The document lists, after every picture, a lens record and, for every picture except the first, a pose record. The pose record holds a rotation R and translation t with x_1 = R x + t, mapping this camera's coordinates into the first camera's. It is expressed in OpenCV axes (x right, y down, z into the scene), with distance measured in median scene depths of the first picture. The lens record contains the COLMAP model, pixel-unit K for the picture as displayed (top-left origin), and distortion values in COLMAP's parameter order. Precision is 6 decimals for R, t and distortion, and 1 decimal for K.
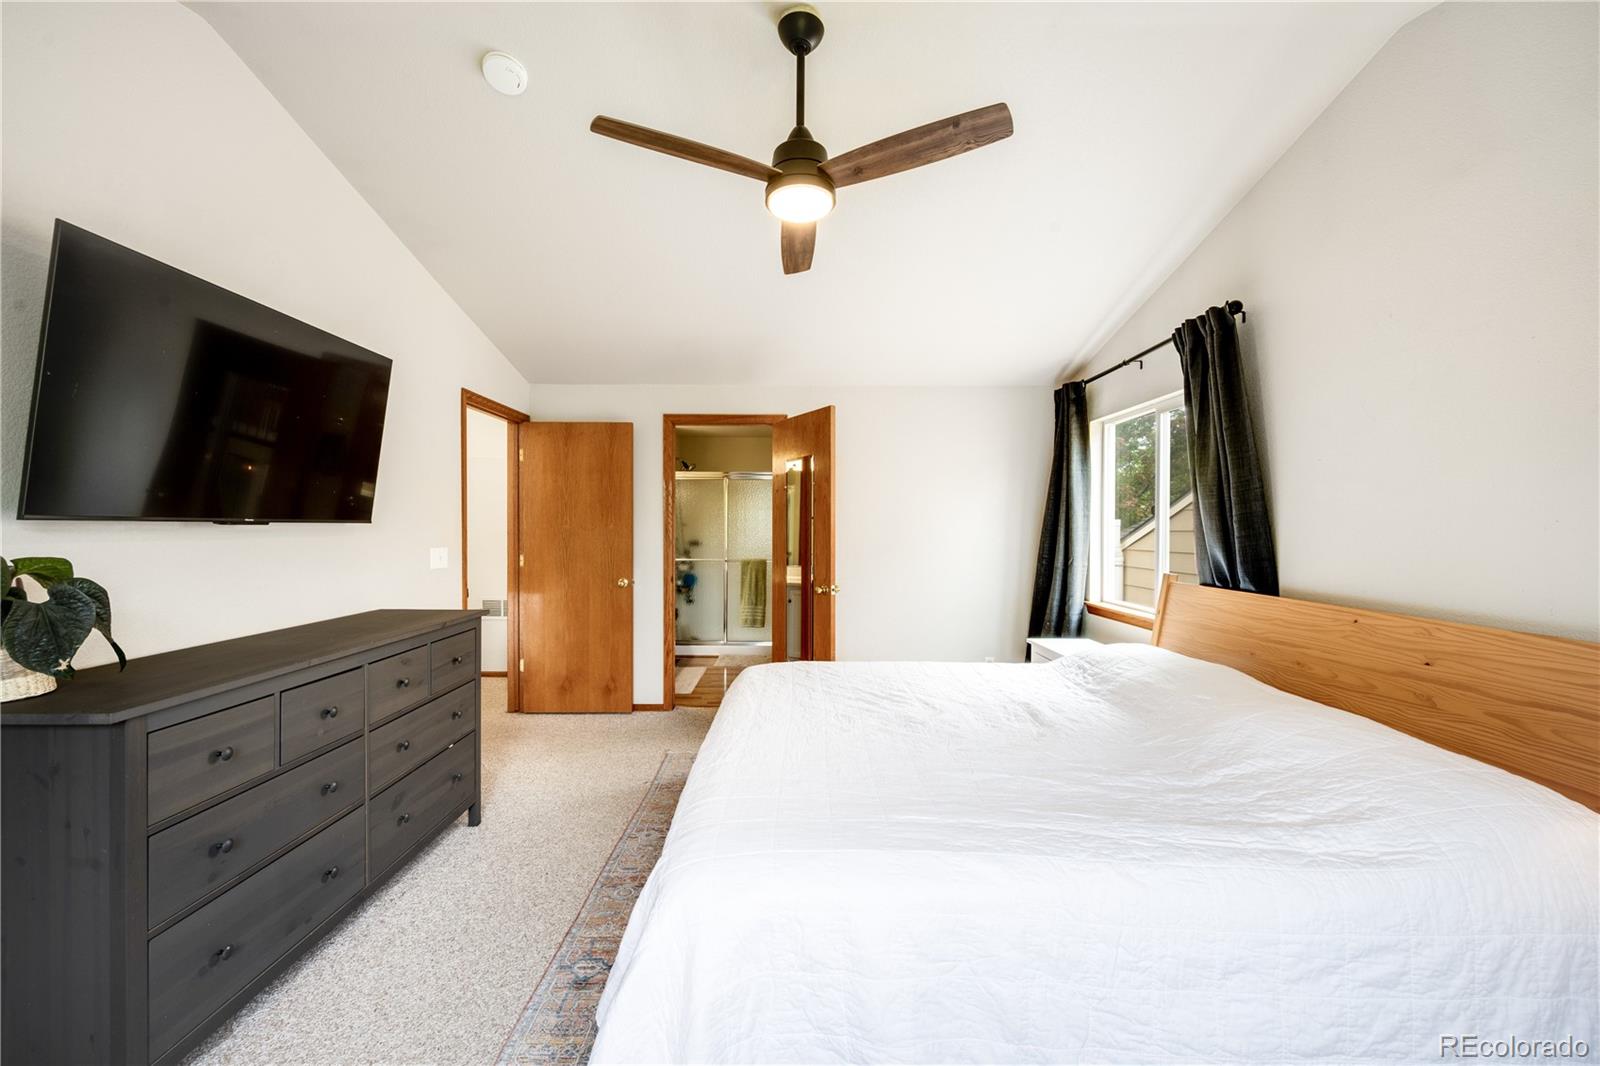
lens RADIAL K [[735.8, 0, 796.3], [0, 735.8, 530.4], [0, 0, 1]] dist [0.002882, 0.000419]
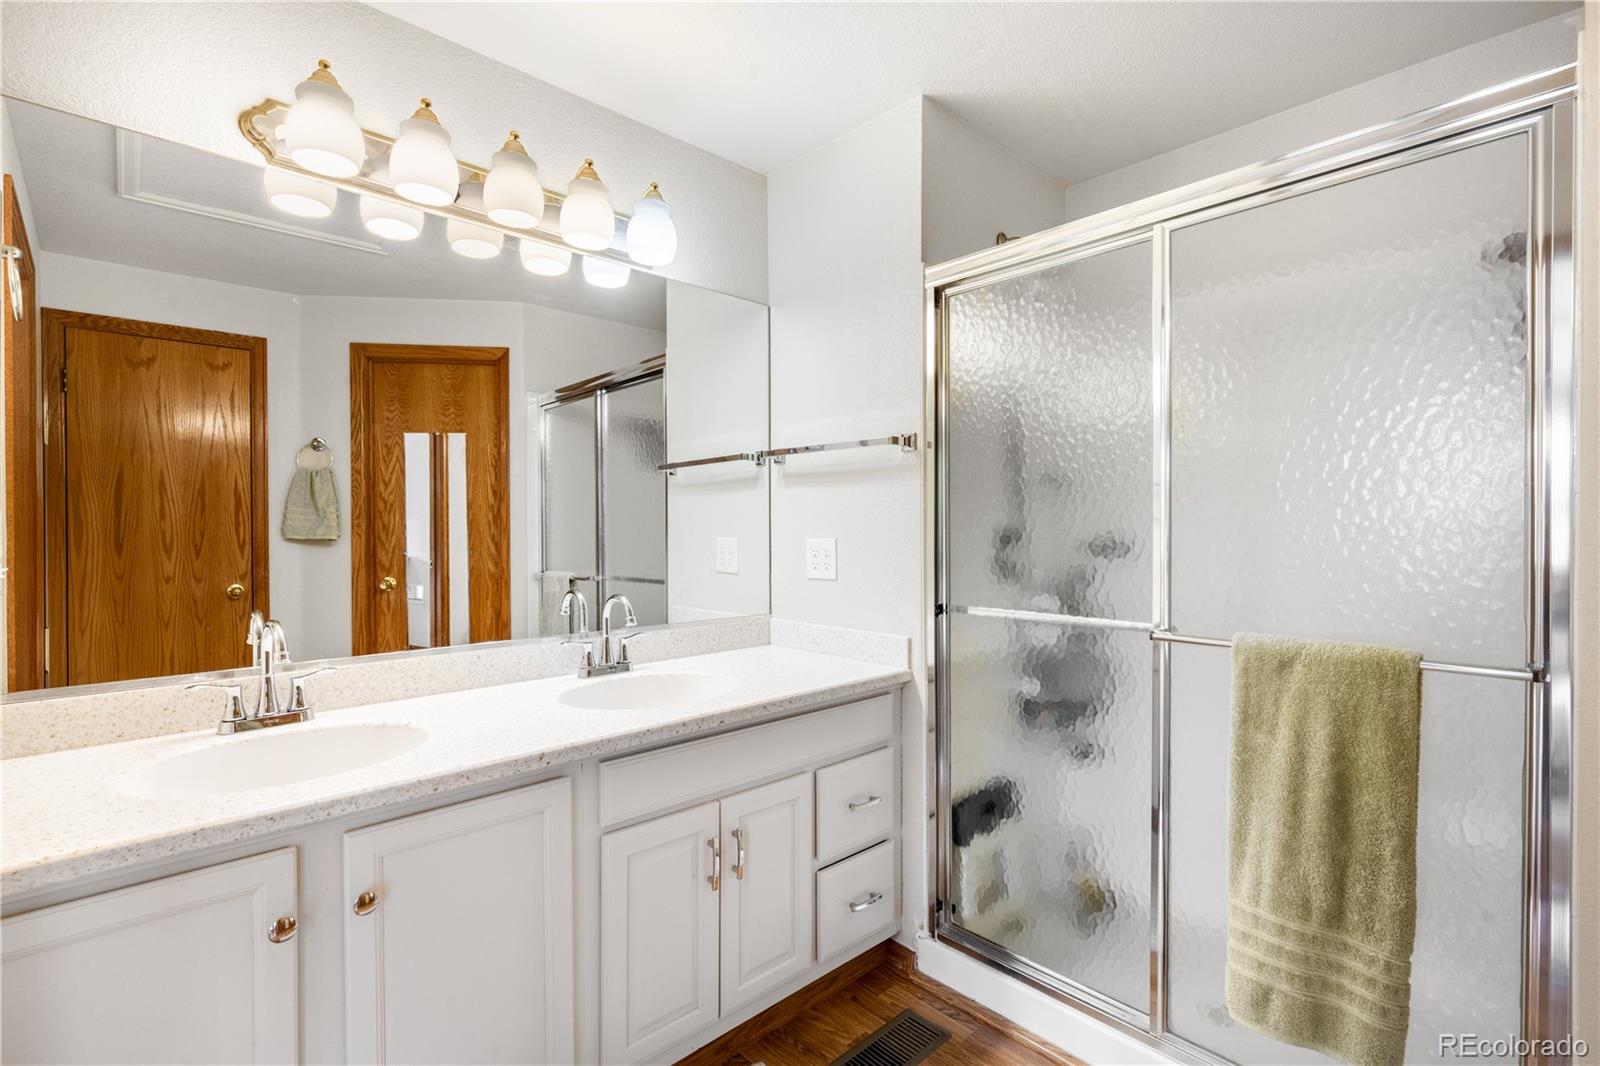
lens RADIAL K [[735.8, 0, 796.3], [0, 735.8, 530.4], [0, 0, 1]] dist [0.002882, 0.000419]
pose [[0.688340, 0.003671, -0.725379, -0.017583], [-0.001291, 0.999992, 0.003836, 0.011115], [0.725387, -0.001704, 0.688339, 0.791825]]
